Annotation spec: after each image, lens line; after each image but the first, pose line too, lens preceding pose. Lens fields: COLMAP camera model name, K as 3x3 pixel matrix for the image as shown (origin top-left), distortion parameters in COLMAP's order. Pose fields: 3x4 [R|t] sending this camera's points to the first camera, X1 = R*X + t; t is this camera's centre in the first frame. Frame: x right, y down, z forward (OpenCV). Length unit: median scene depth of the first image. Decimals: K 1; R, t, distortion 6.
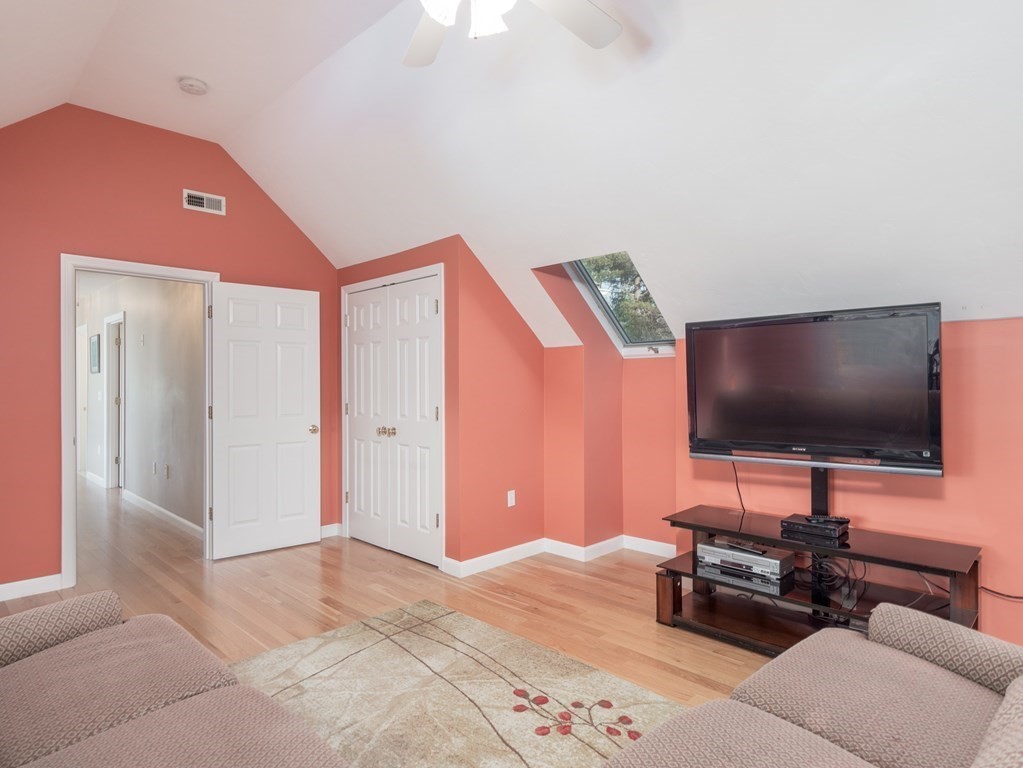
lens RADIAL K [[589.9, 0, 504.2], [0, 589.9, 383.1], [0, 0, 1]] dist [-0.001487, 0.000252]
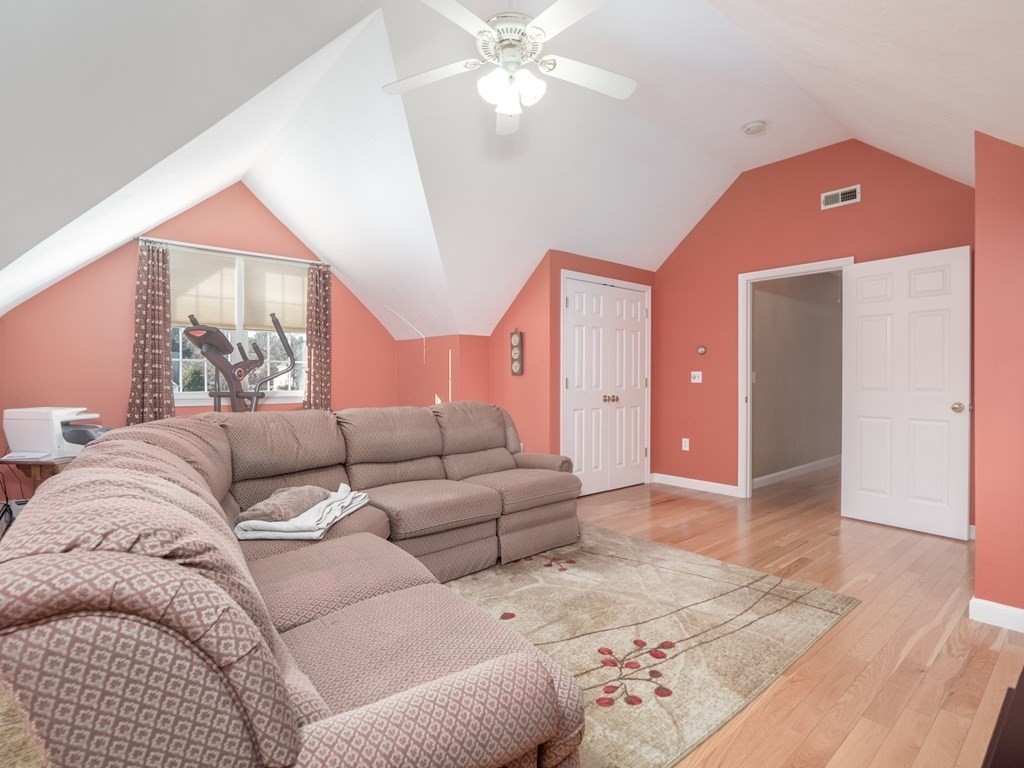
lens RADIAL K [[504.4, 0, 503.7], [0, 504.4, 382.6], [0, 0, 1]] dist [-0.007416, -0.003918]
pose [[-0.089257, 0.008427, -0.995973, 0.844176], [-0.000648, 0.999964, 0.008518, 0.065183], [0.996008, 0.001406, -0.089248, 0.742756]]
